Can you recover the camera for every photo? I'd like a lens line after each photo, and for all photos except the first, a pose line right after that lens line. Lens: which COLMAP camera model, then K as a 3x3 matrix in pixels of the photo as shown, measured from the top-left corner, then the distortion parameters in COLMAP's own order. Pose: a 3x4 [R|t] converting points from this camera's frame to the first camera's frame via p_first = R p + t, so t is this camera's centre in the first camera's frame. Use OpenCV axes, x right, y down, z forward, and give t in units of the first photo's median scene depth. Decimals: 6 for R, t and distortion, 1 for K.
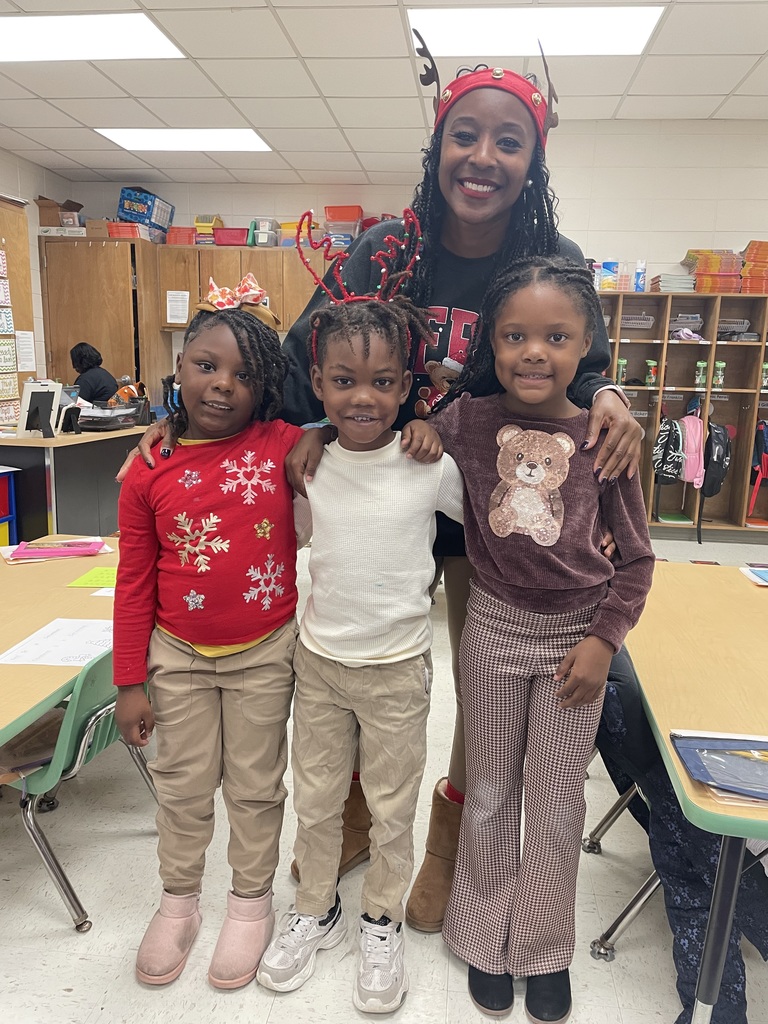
lens RADIAL K [[776.7, 0, 384.0], [0, 776.7, 512.0], [0, 0, 1]] dist [0.046878, -0.003852]
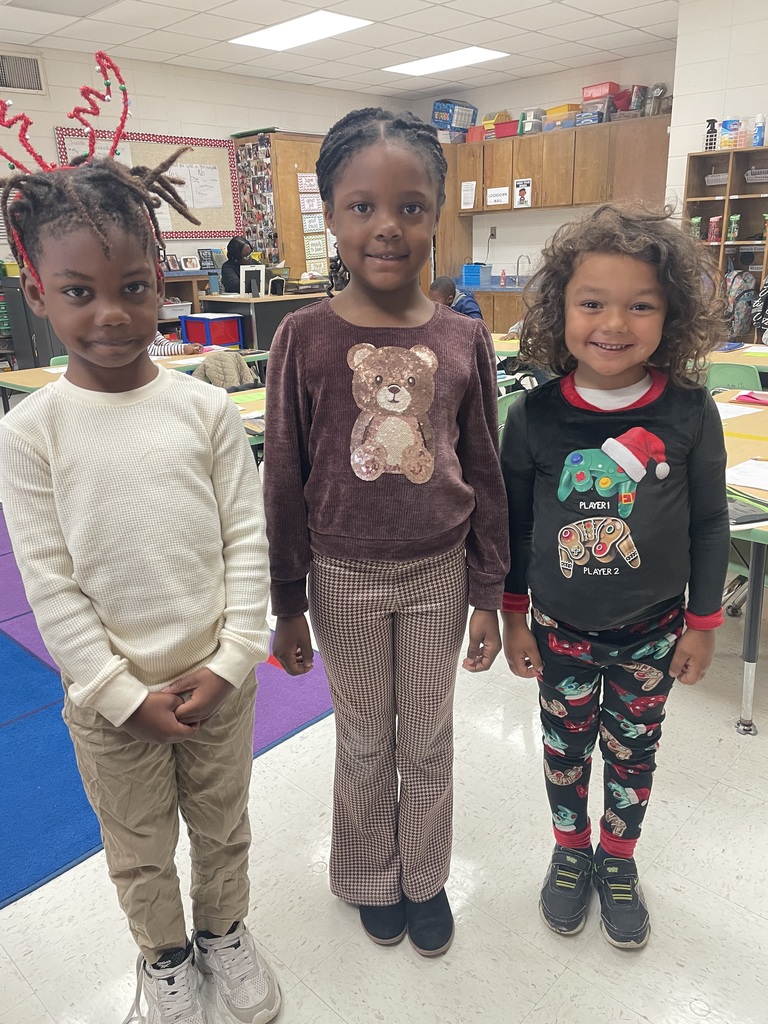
lens RADIAL K [[776.7, 0, 384.0], [0, 776.7, 512.0], [0, 0, 1]] dist [0.046878, -0.003852]
pose [[0.792928, 0.146186, -0.591519, 0.461881], [-0.053871, 0.983811, 0.170921, 0.033007], [0.606929, -0.103662, 0.787966, -0.134670]]
